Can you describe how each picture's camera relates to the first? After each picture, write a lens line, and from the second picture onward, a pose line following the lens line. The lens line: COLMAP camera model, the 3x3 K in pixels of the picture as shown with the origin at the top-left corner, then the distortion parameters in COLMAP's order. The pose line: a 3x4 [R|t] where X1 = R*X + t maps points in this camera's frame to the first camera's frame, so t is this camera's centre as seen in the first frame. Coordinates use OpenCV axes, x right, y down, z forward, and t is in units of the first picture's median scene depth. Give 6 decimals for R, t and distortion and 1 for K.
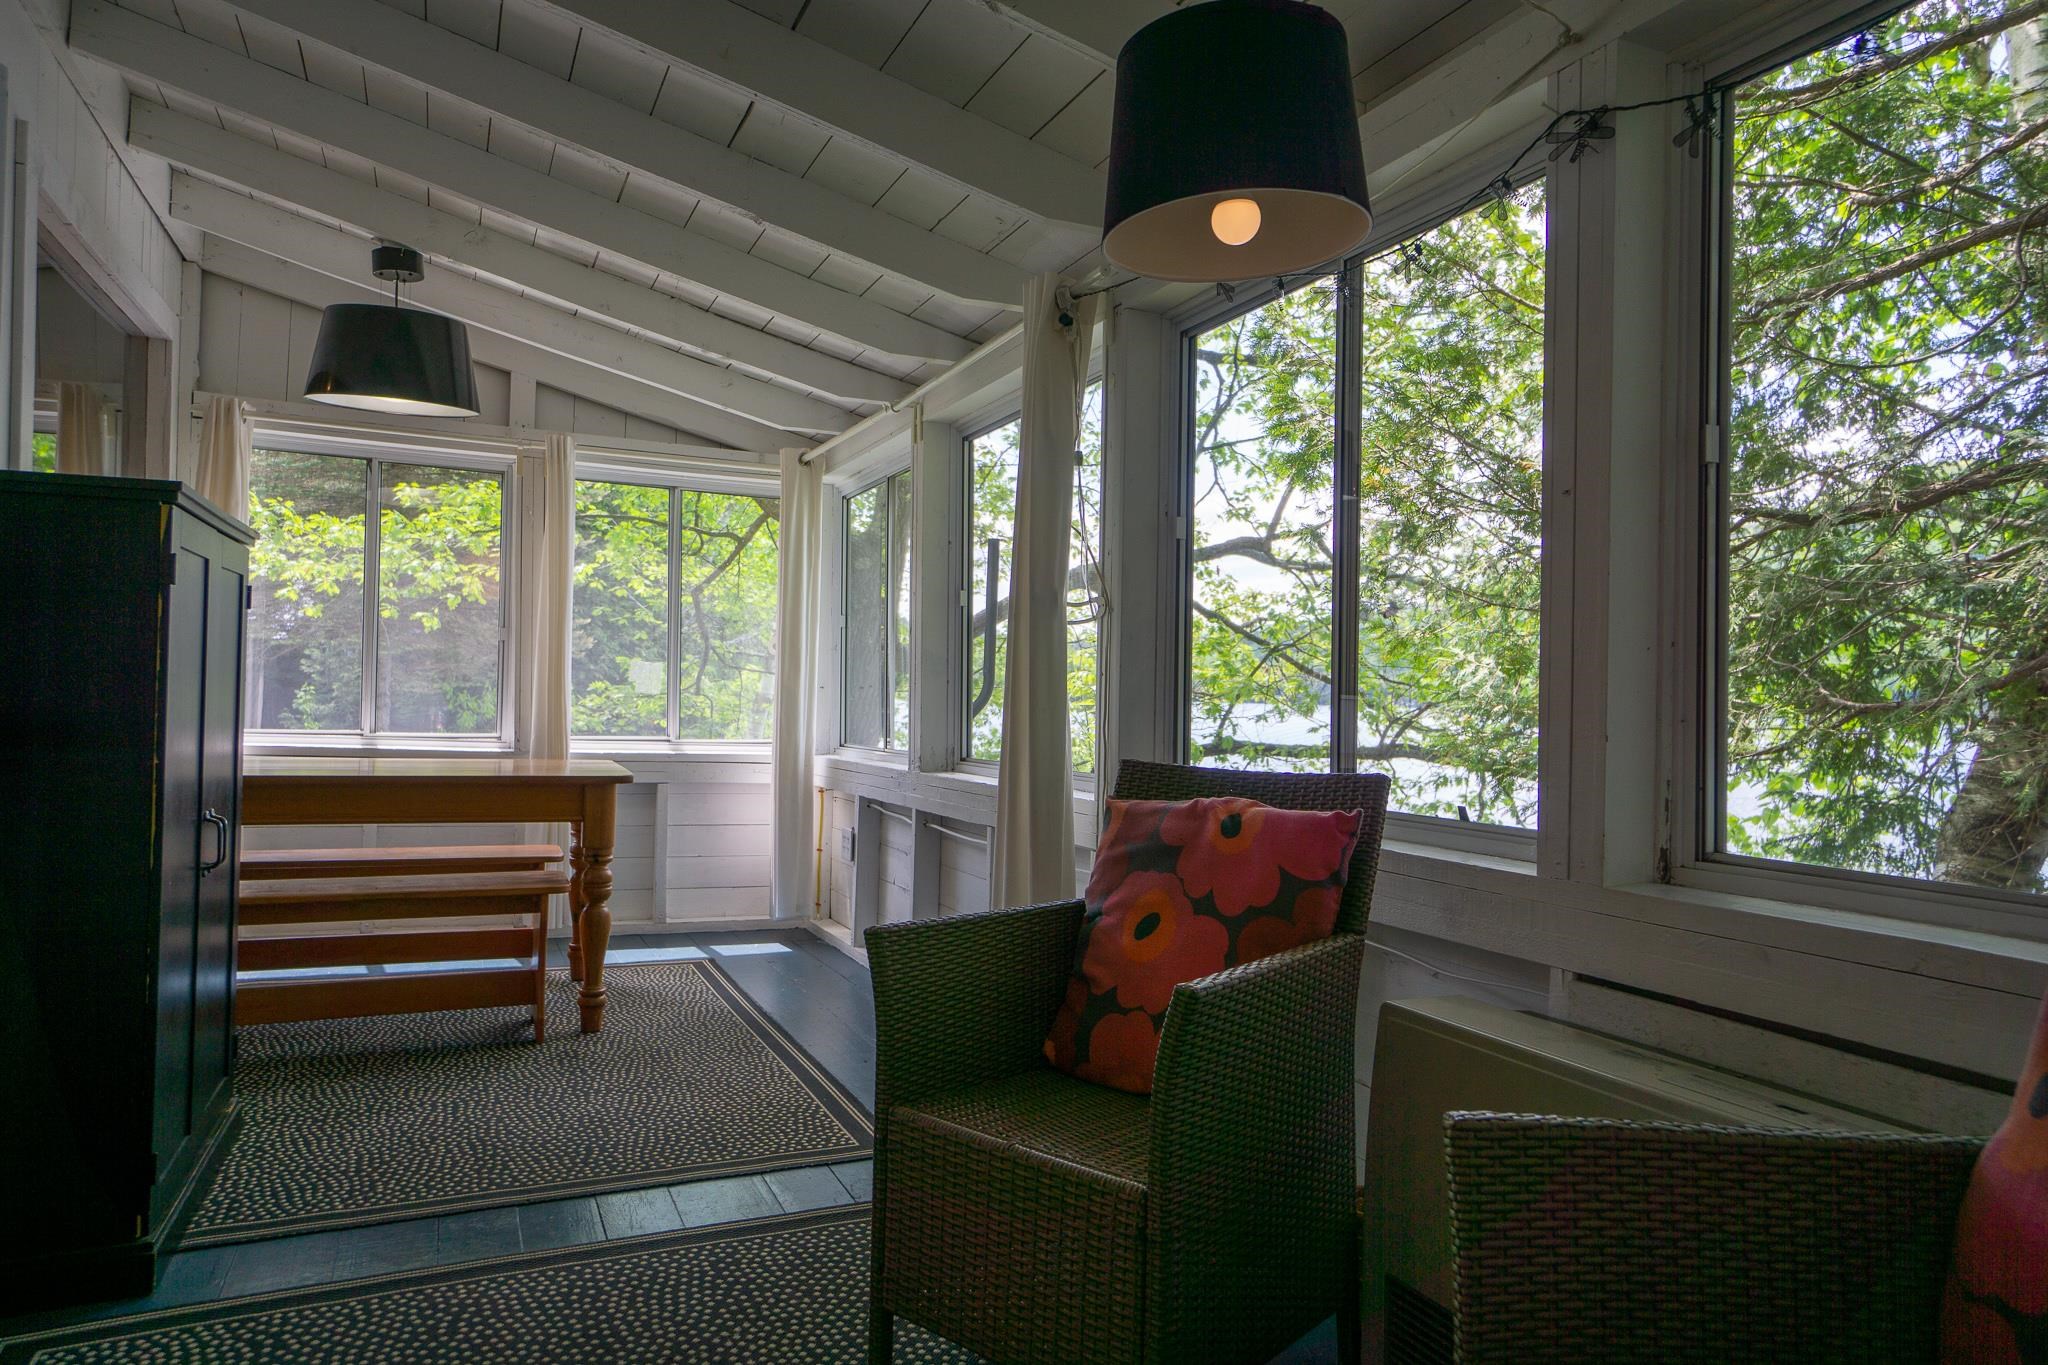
lens RADIAL K [[1281.4, 0, 1024.0], [0, 1281.4, 682.5], [0, 0, 1]] dist [-0.002229, 0.001610]
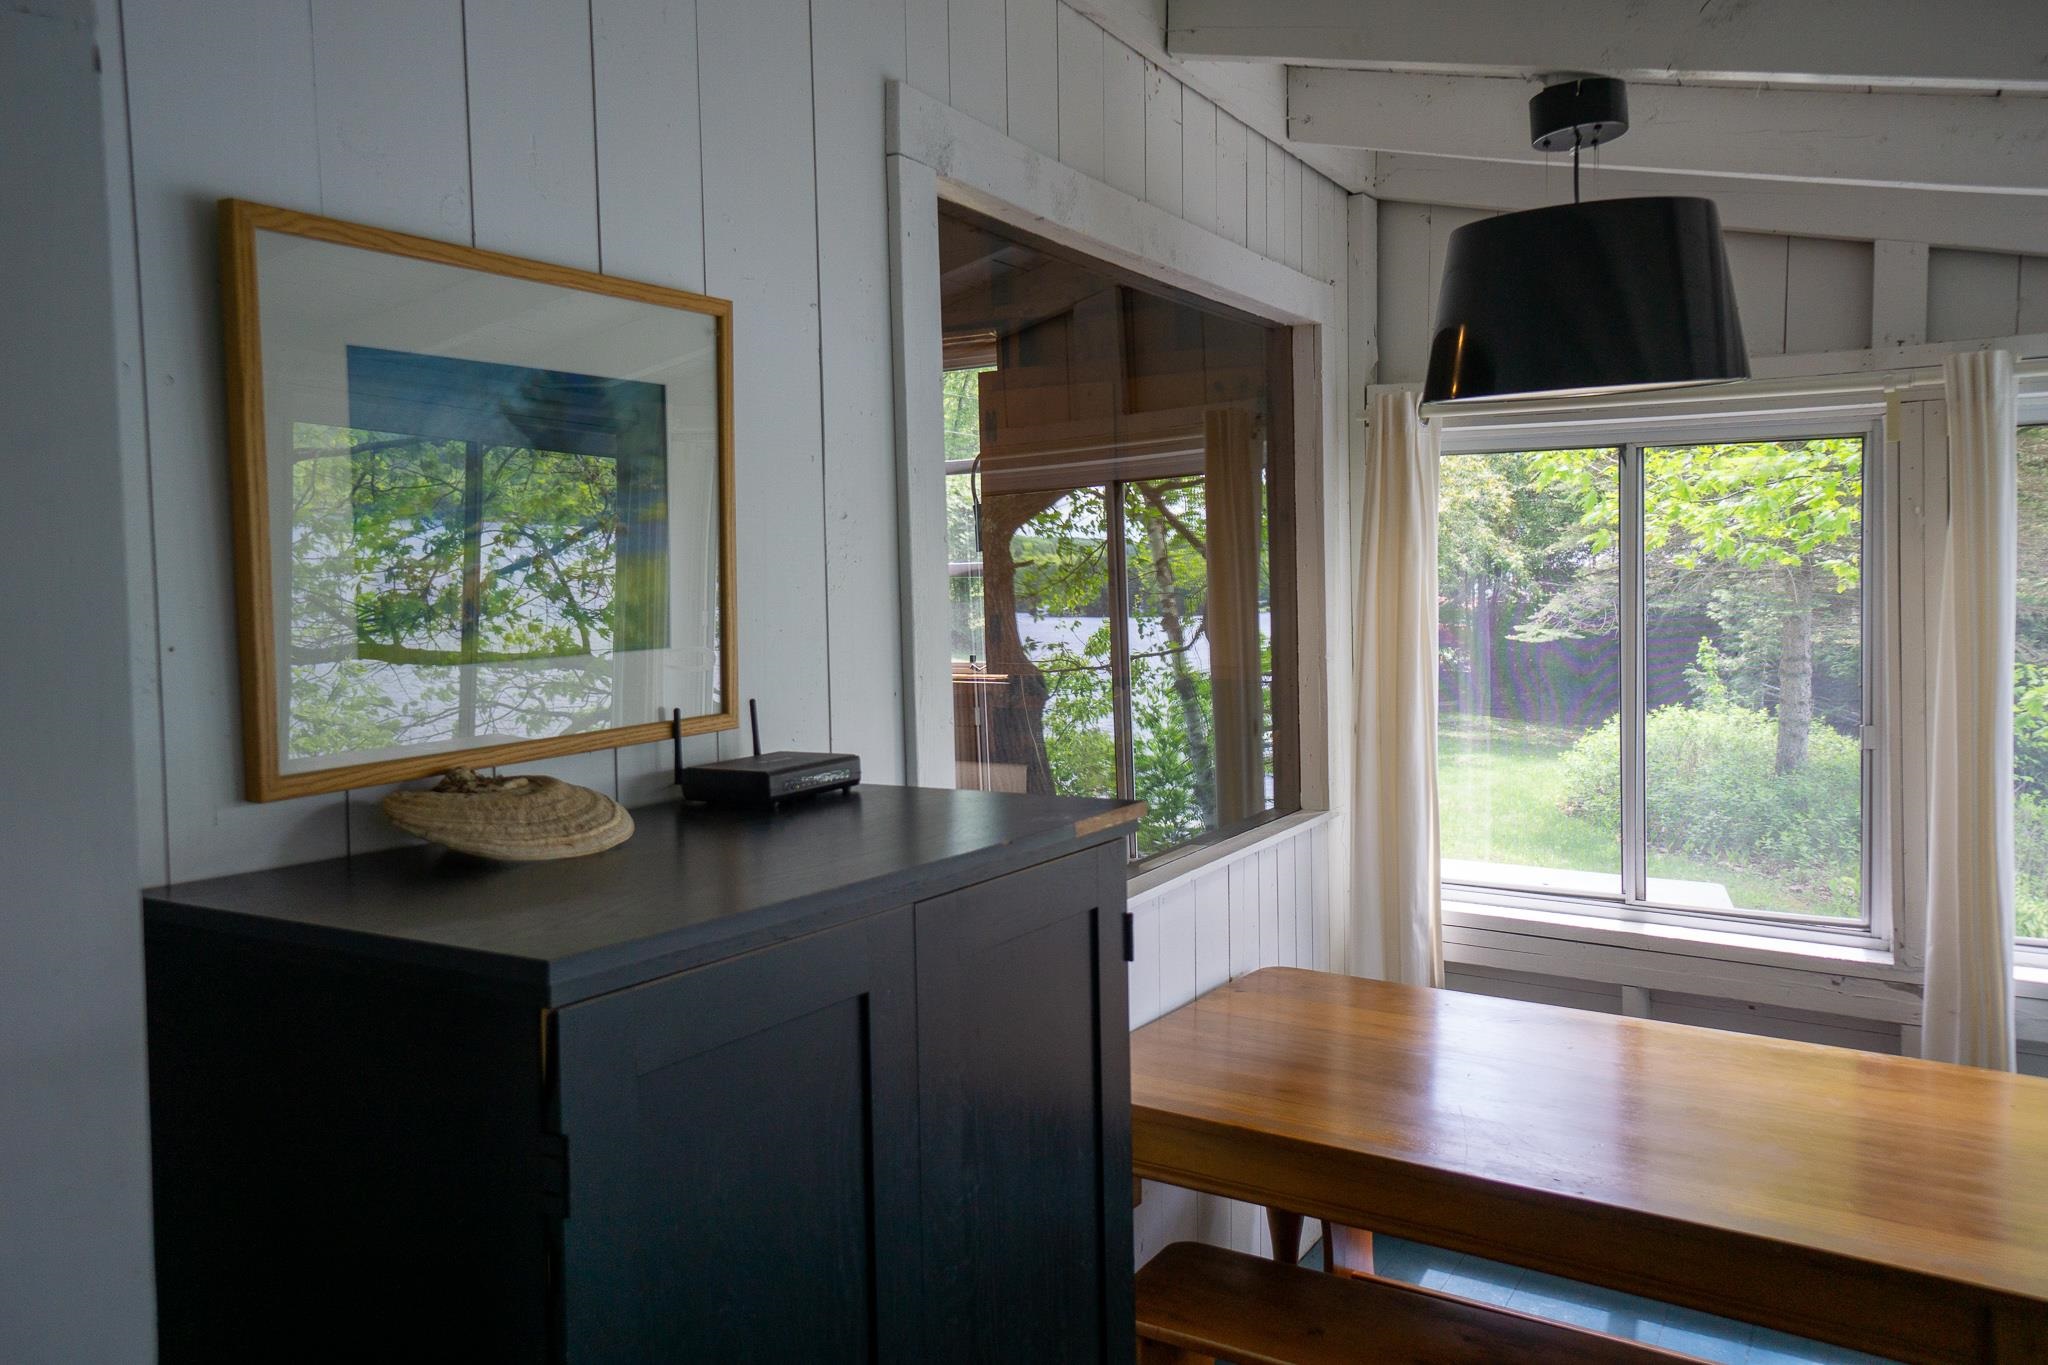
lens RADIAL K [[1506.0, 0, 1024.0], [0, 1506.0, 682.5], [0, 0, 1]] dist [0.049858, -0.000720]
pose [[0.574563, 0.013296, -0.818352, -0.088317], [0.038231, 0.998341, 0.043062, -0.103841], [0.817567, -0.056028, 0.573101, 0.353367]]
